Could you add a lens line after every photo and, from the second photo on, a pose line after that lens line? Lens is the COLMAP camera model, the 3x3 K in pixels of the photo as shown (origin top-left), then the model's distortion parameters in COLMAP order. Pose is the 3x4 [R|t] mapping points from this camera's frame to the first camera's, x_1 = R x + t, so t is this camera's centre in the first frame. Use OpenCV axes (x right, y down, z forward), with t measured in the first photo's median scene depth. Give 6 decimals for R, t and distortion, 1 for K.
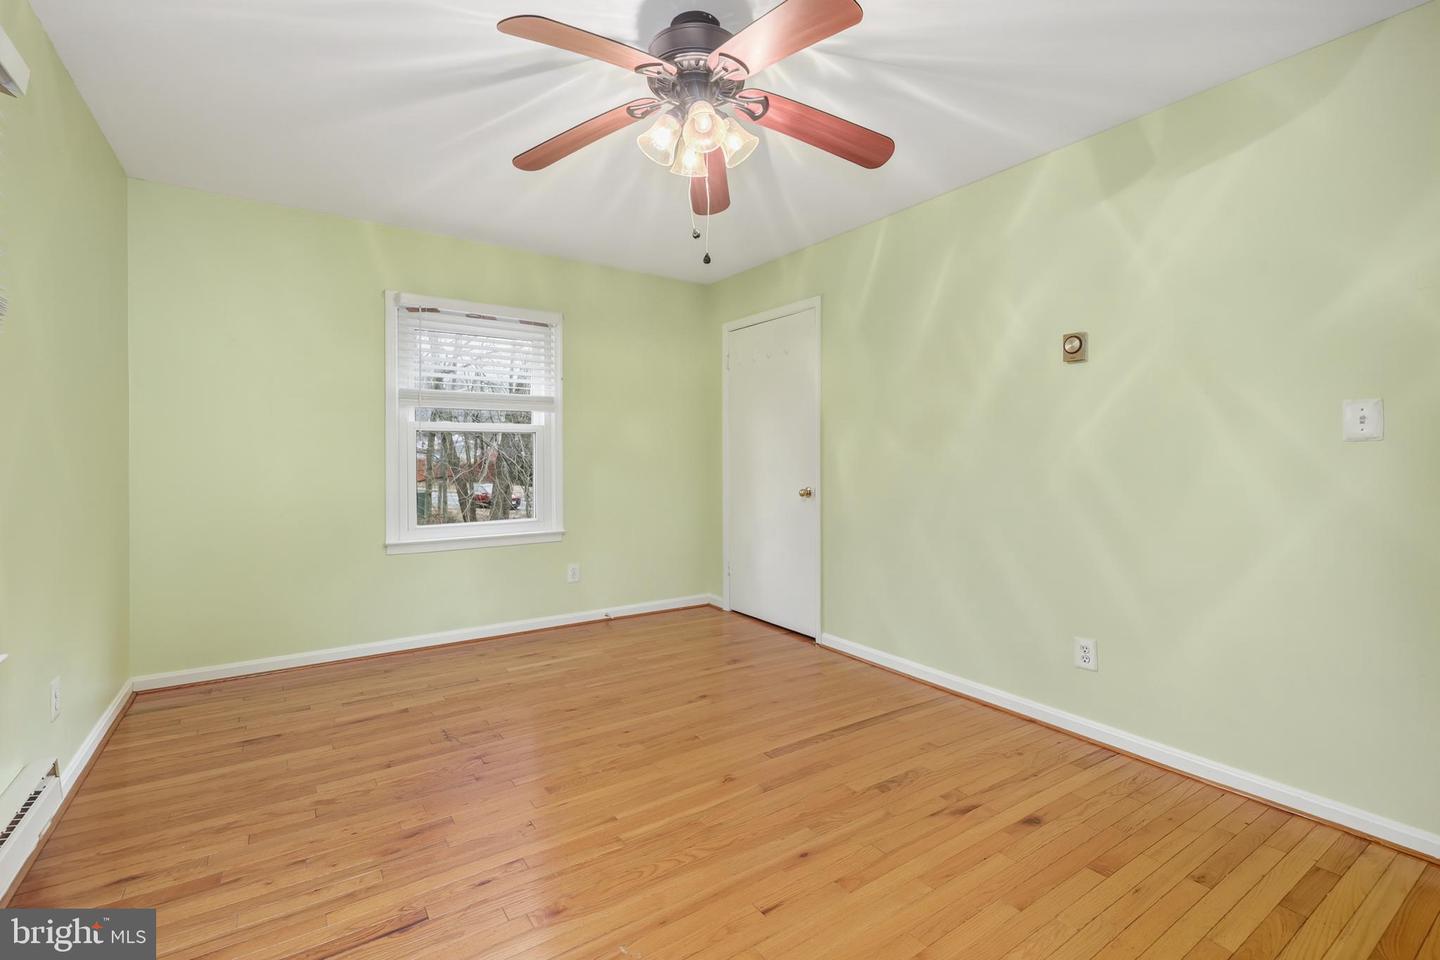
lens RADIAL K [[652.2, 0, 720.2], [0, 652.2, 451.3], [0, 0, 1]] dist [0.001159, 0.000252]
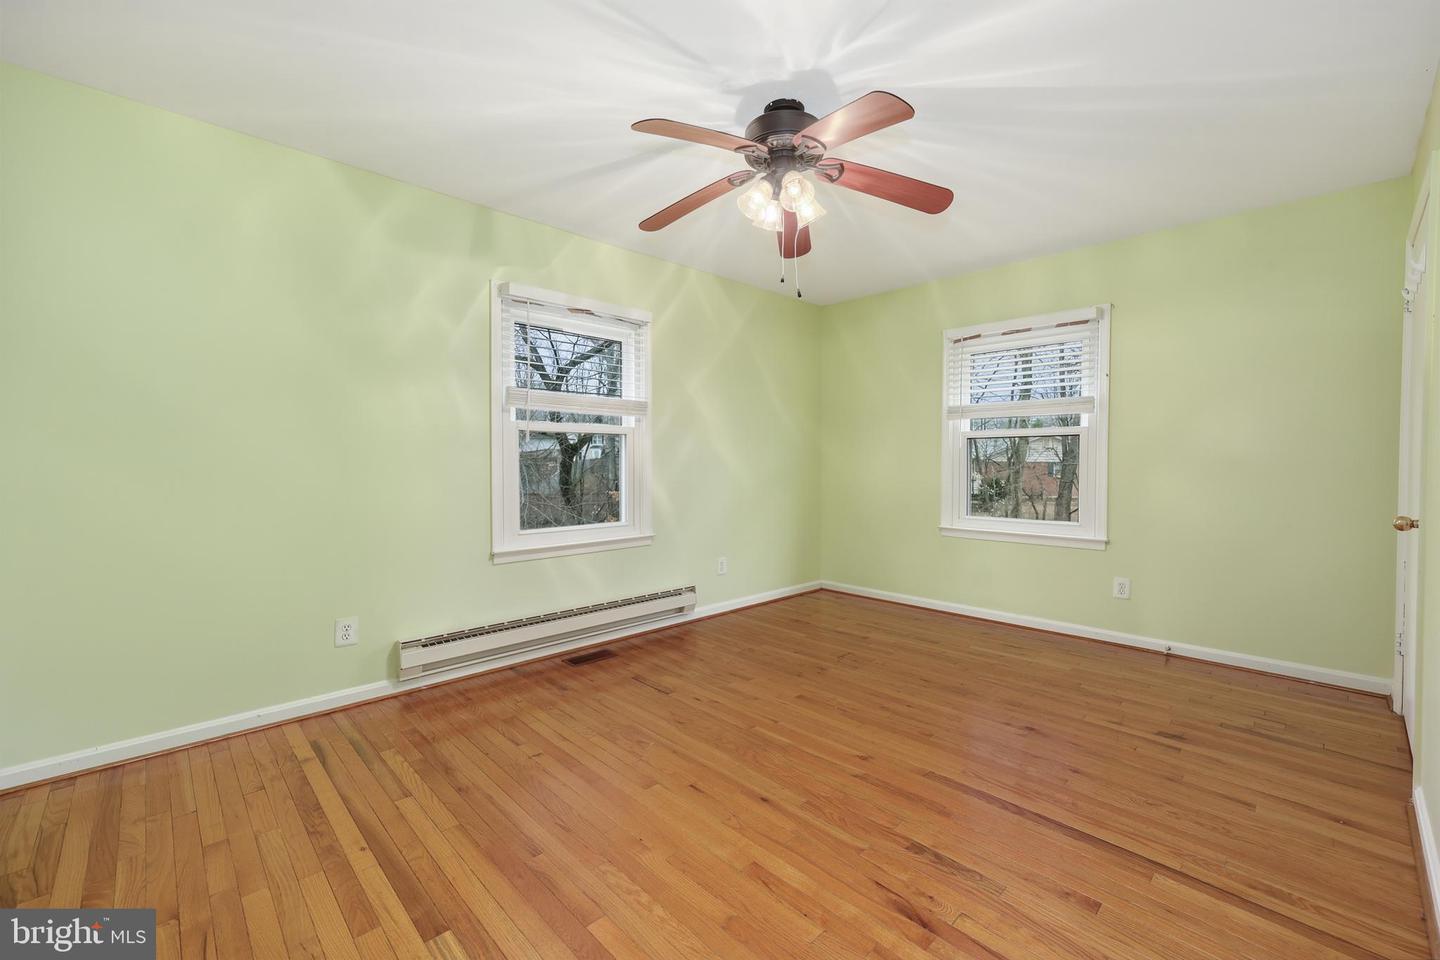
lens RADIAL K [[591.6, 0, 717.9], [0, 591.6, 466.8], [0, 0, 1]] dist [-0.000357, -0.000207]
pose [[0.164432, 0.014861, -0.986276, 0.682028], [0.012818, 0.999770, 0.017201, -0.004052], [0.986305, -0.015471, 0.164204, 0.436392]]
